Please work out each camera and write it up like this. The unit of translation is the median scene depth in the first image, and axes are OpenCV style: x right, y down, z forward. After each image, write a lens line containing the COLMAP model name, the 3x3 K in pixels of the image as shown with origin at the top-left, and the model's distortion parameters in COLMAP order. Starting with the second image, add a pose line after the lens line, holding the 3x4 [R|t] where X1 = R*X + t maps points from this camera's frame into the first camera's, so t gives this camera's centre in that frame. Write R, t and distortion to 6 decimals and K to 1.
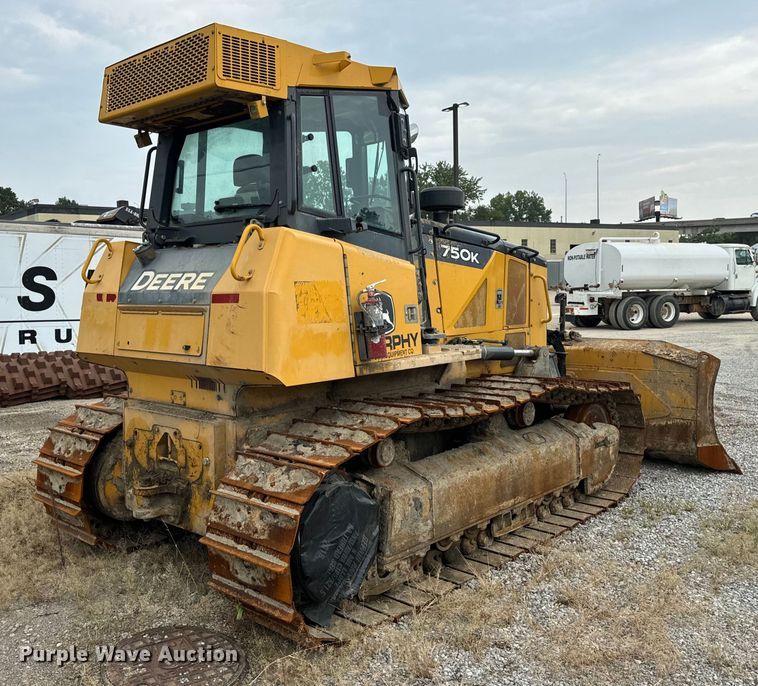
lens RADIAL K [[741.8, 0, 314.3], [0, 741.8, 329.4], [0, 0, 1]] dist [0.087599, -0.008762]
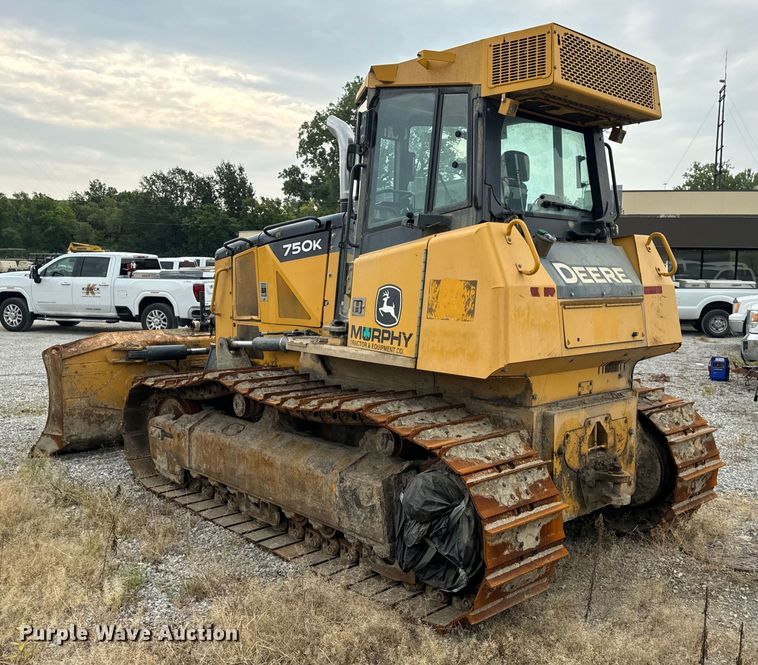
lens RADIAL K [[727.0, 0, 429.6], [0, 727.0, 328.2], [0, 0, 1]] dist [0.134844, -0.246728]
pose [[0.006491, -0.060267, 0.998161, -1.140682], [0.046958, 0.997099, 0.059898, -0.058714], [-0.998876, 0.046483, 0.009303, 1.154509]]
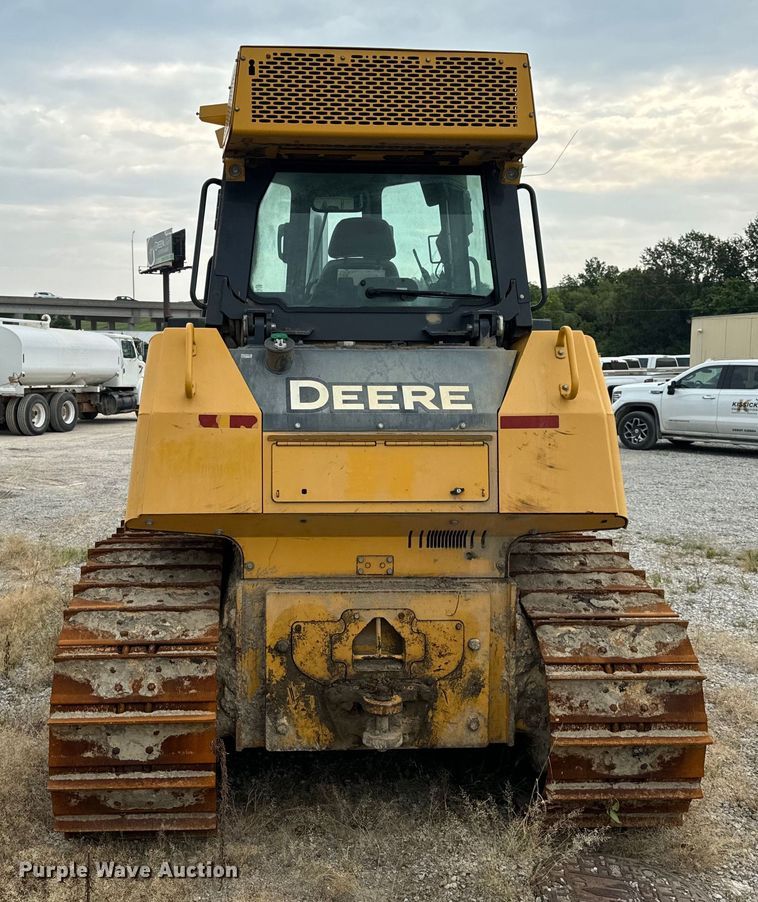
lens RADIAL K [[976.6, 0, 308.8], [0, 976.6, 451.8], [0, 0, 1]] dist [0.144954, -0.274756]
pose [[0.667823, -0.044784, 0.742972, -0.857978], [0.029620, 0.998997, 0.033593, -0.043629], [-0.743731, -0.000428, 0.668479, 0.422263]]
